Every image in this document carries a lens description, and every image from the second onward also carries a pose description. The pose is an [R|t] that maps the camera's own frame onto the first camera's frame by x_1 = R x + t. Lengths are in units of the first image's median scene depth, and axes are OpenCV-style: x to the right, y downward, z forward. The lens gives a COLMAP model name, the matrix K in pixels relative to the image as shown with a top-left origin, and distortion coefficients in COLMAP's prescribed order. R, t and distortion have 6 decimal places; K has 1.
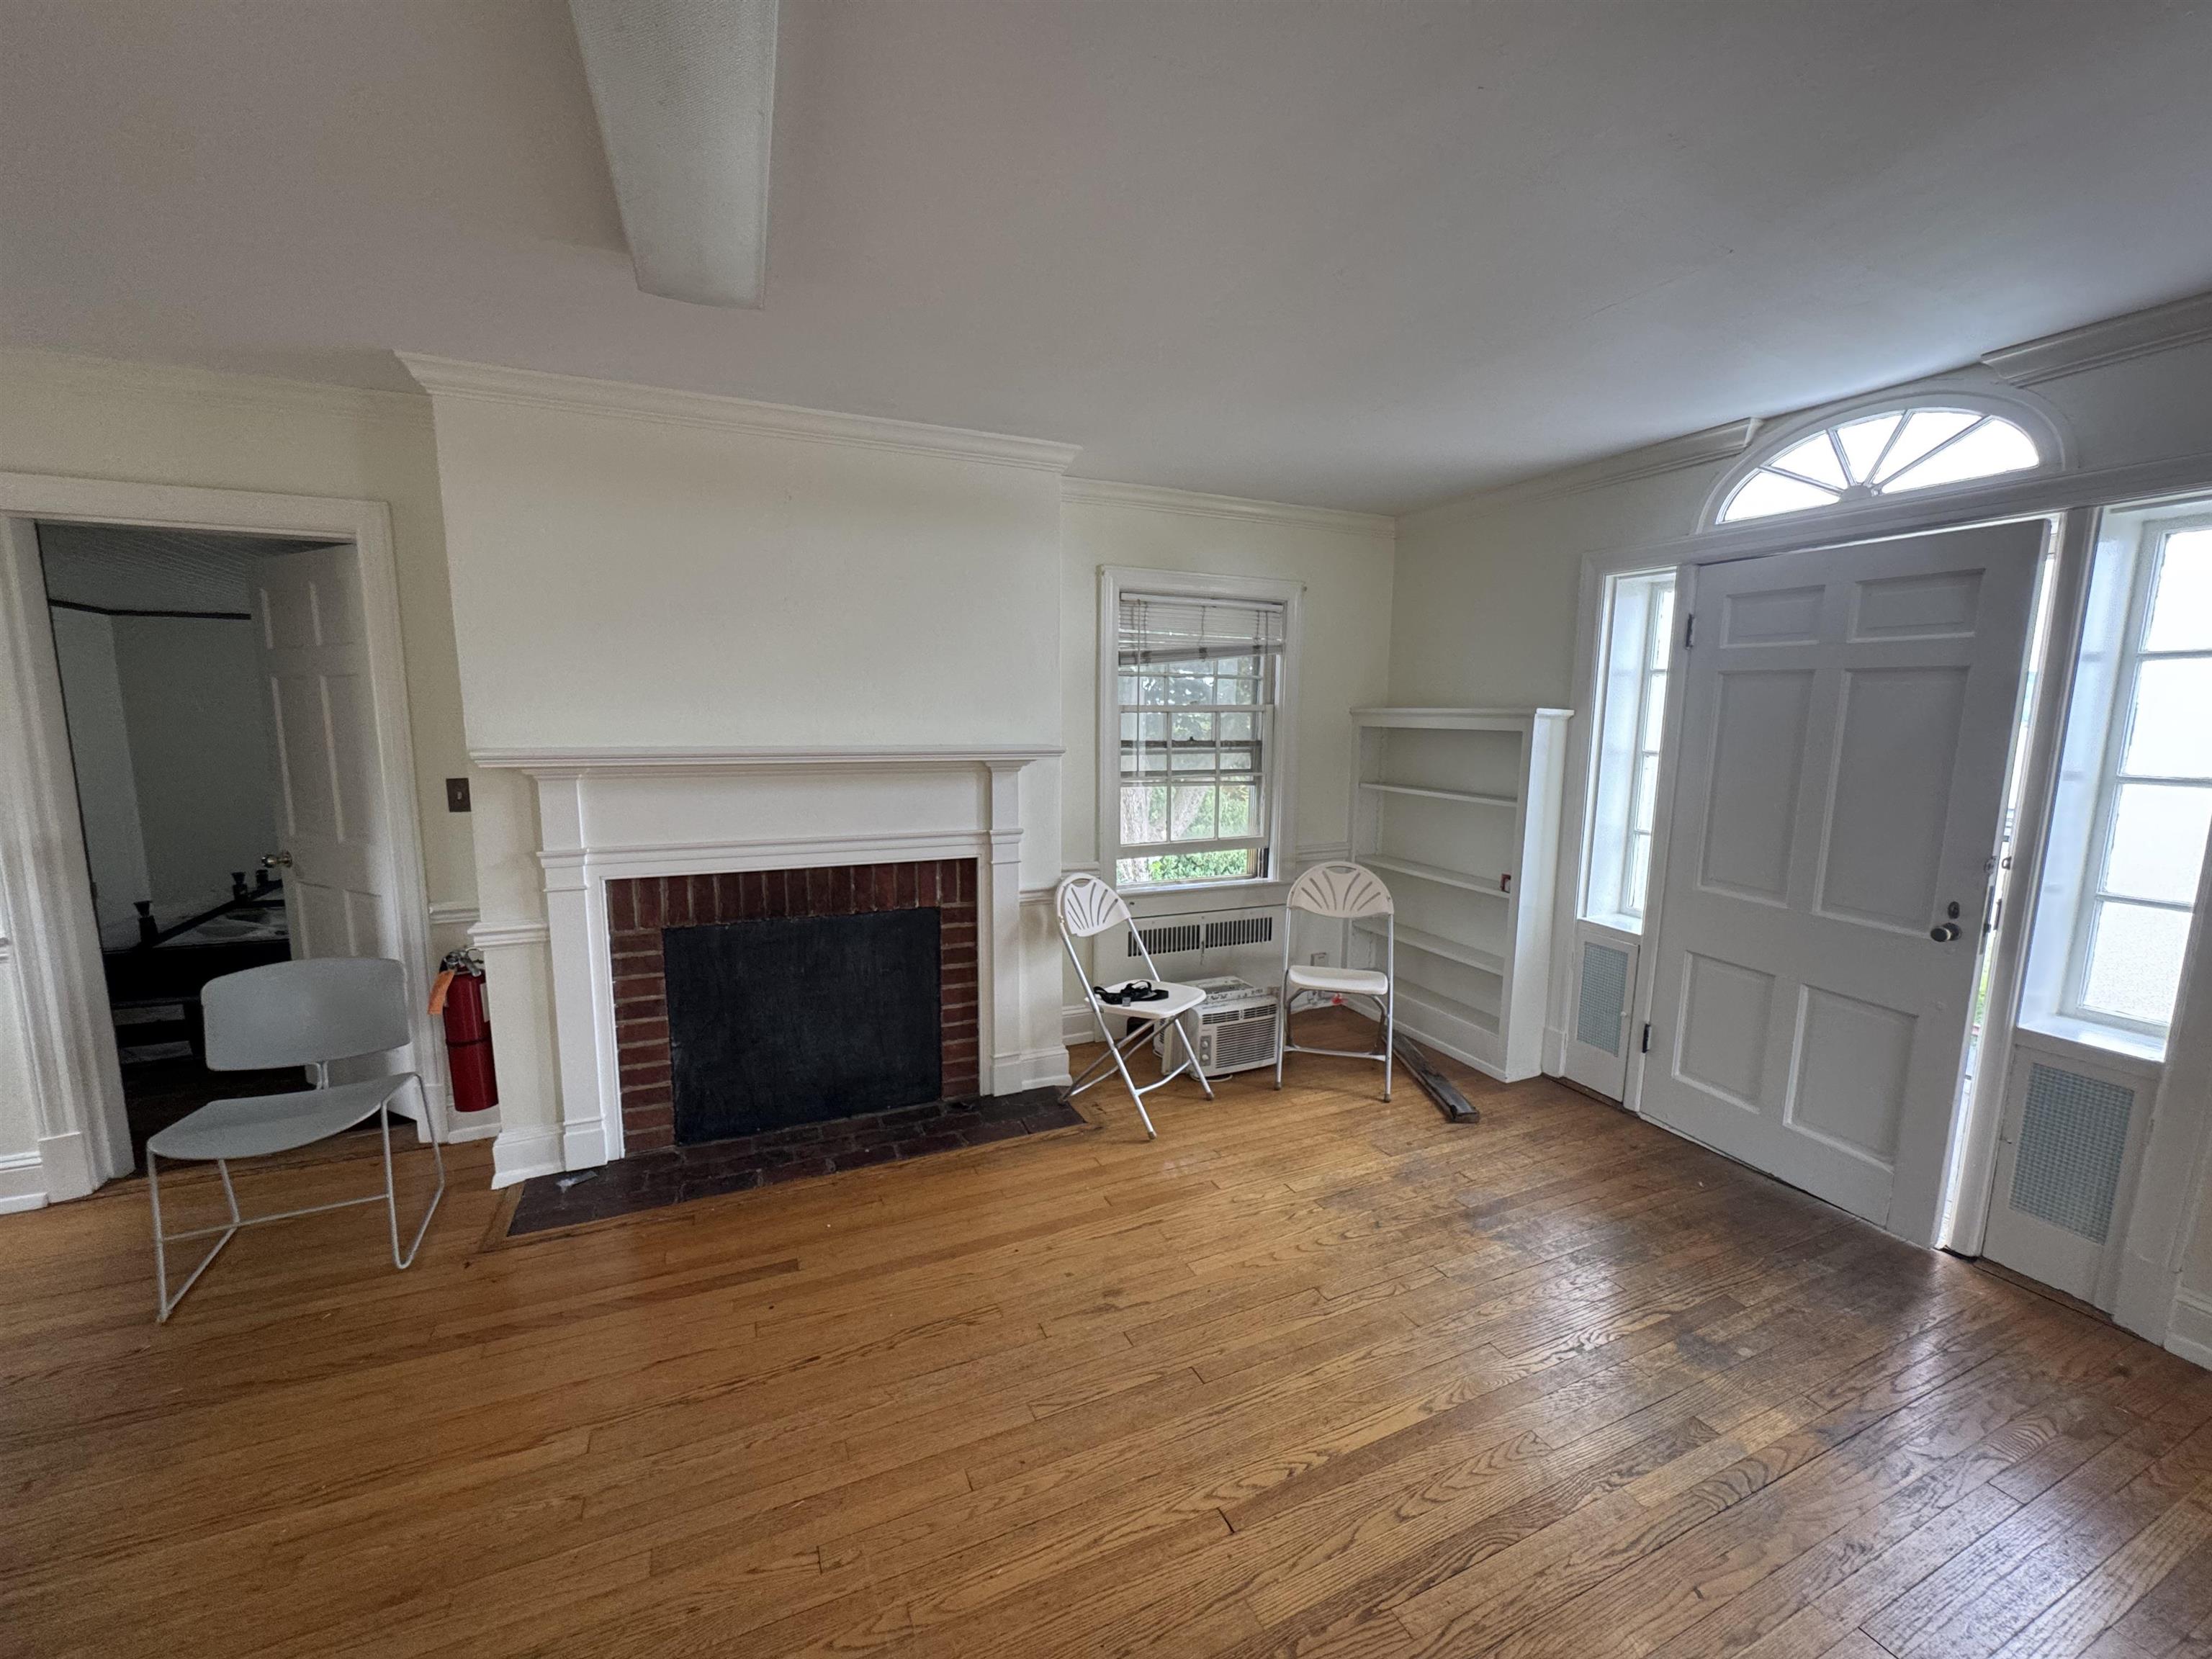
lens RADIAL K [[887.2, 0, 1109.5], [0, 887.2, 829.1], [0, 0, 1]] dist [-0.002838, 0.000686]
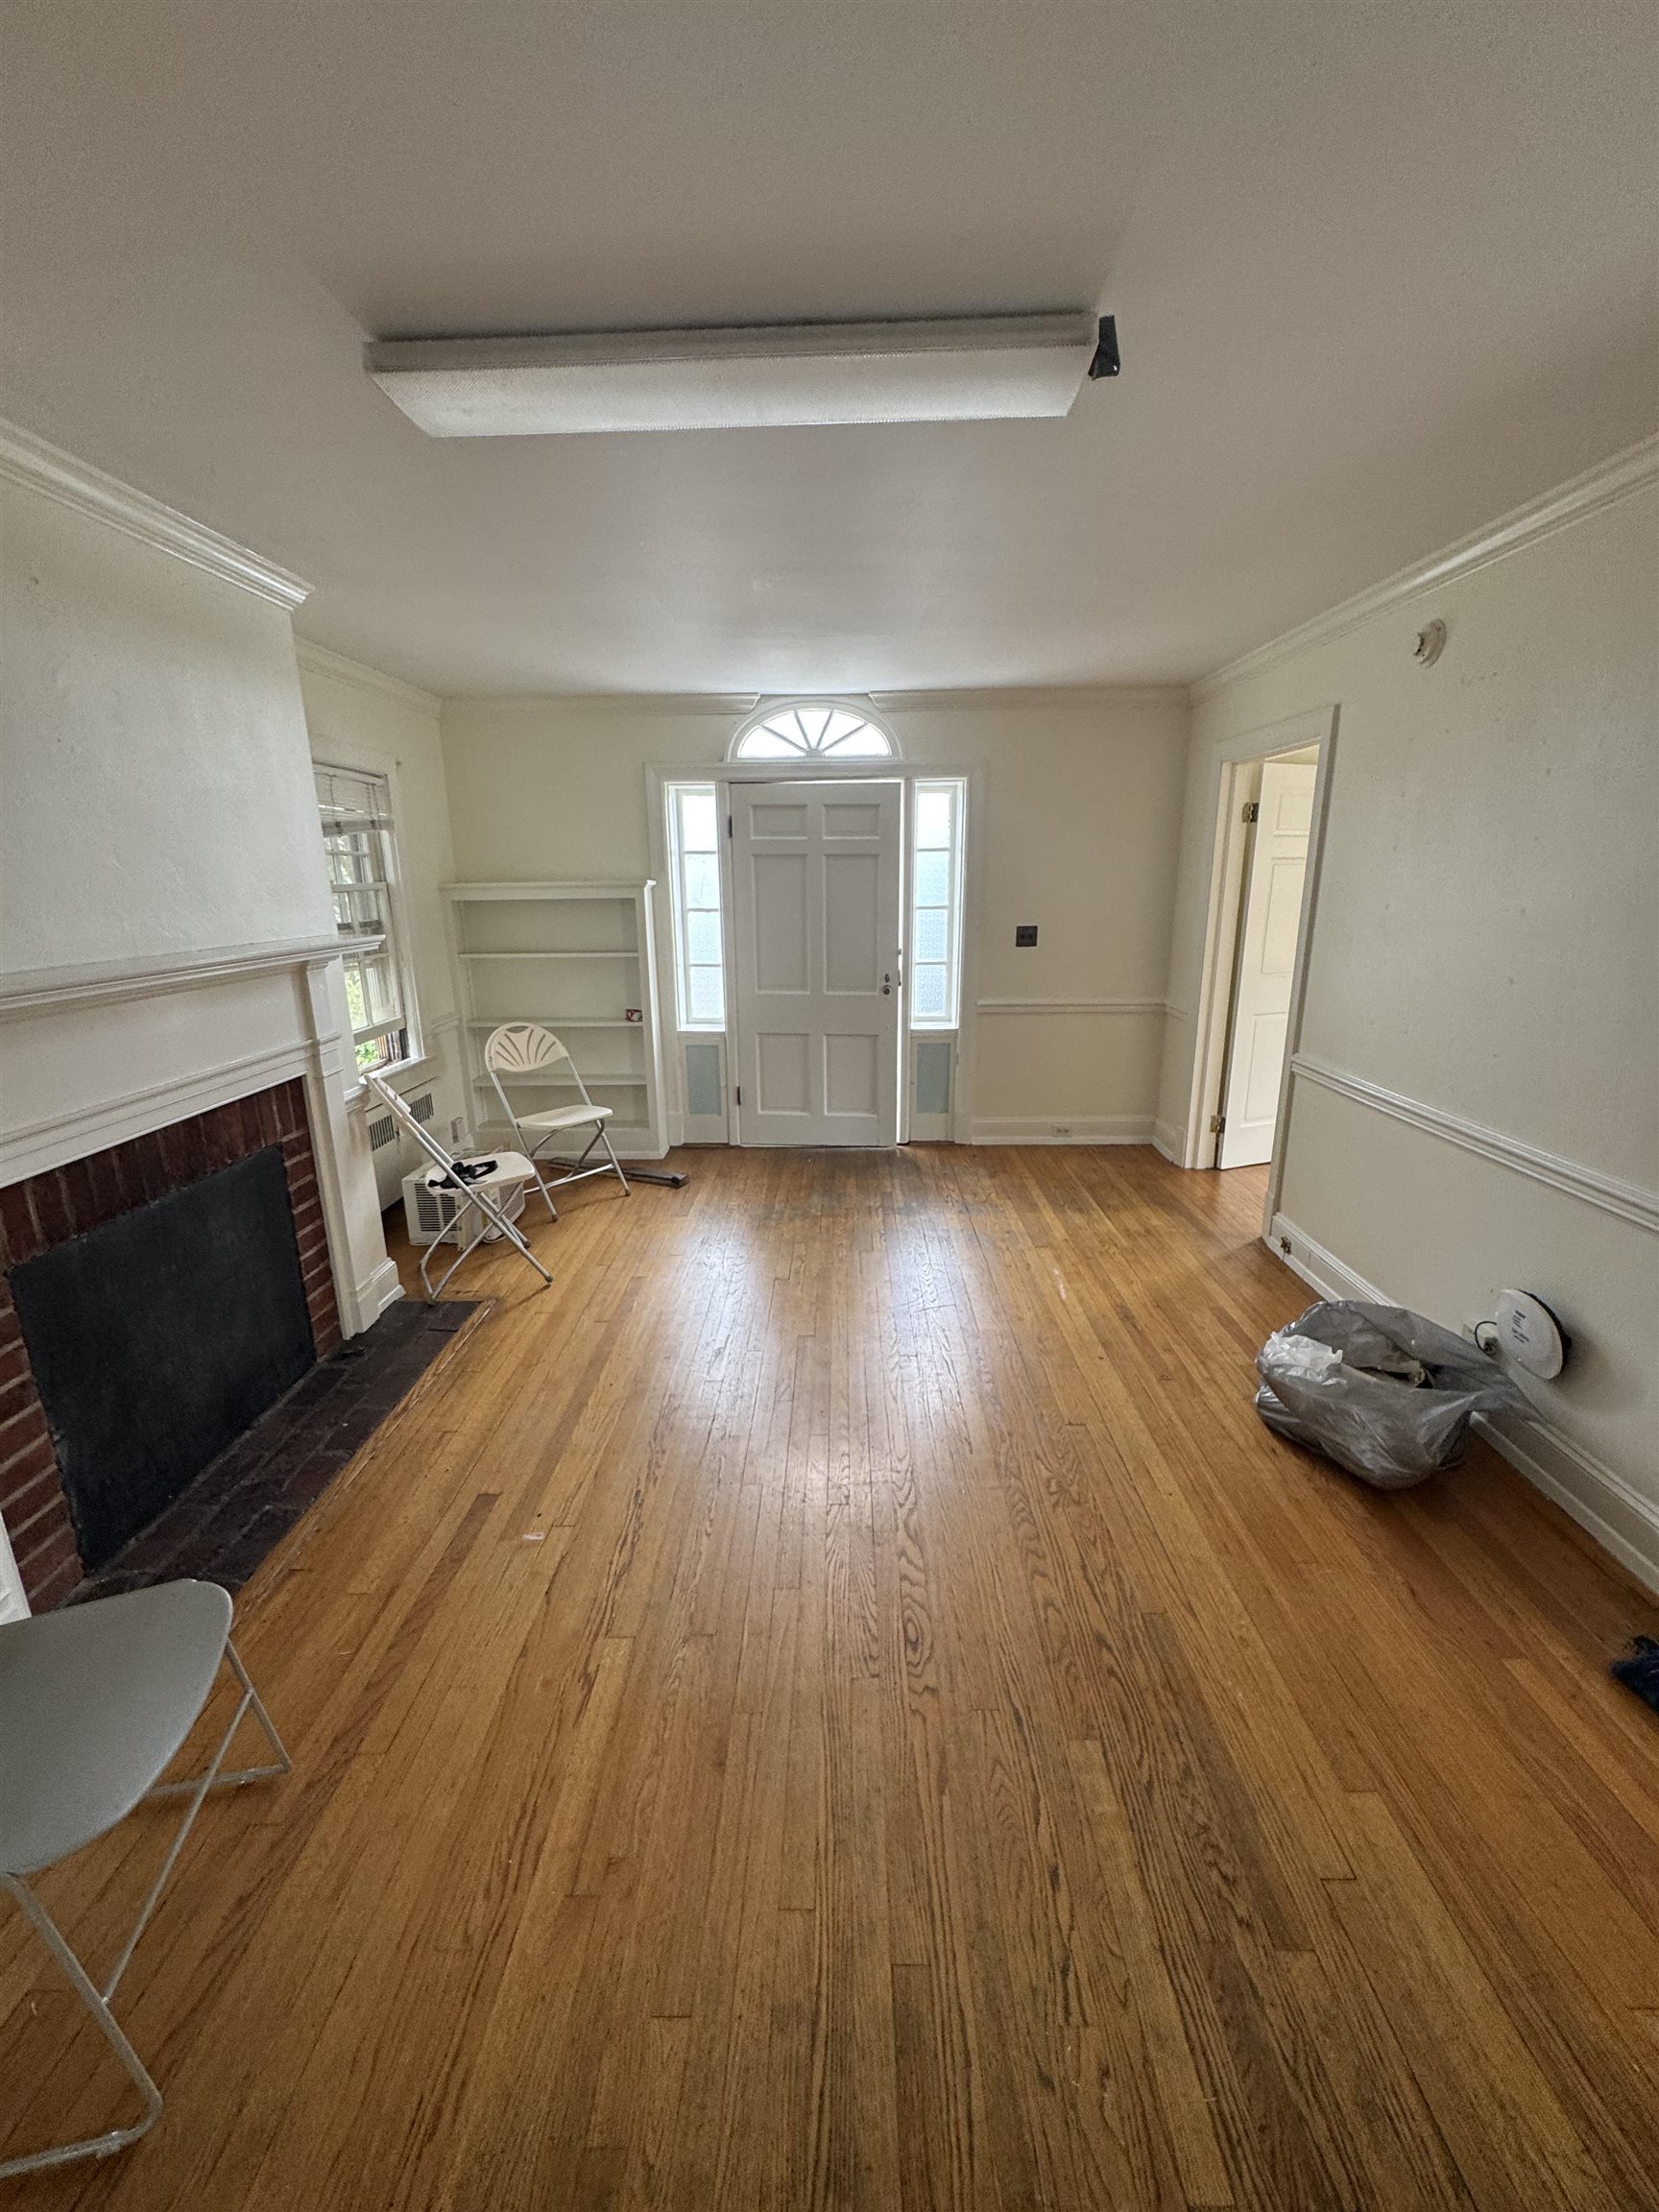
lens RADIAL K [[887.2, 0, 827.1], [0, 887.2, 1105.2], [0, 0, 1]] dist [-0.002838, 0.000686]
pose [[0.422596, -0.243600, 0.872967, -0.693335], [0.137822, 0.969272, 0.203755, -0.044332], [-0.895778, 0.034208, 0.443184, 0.176978]]
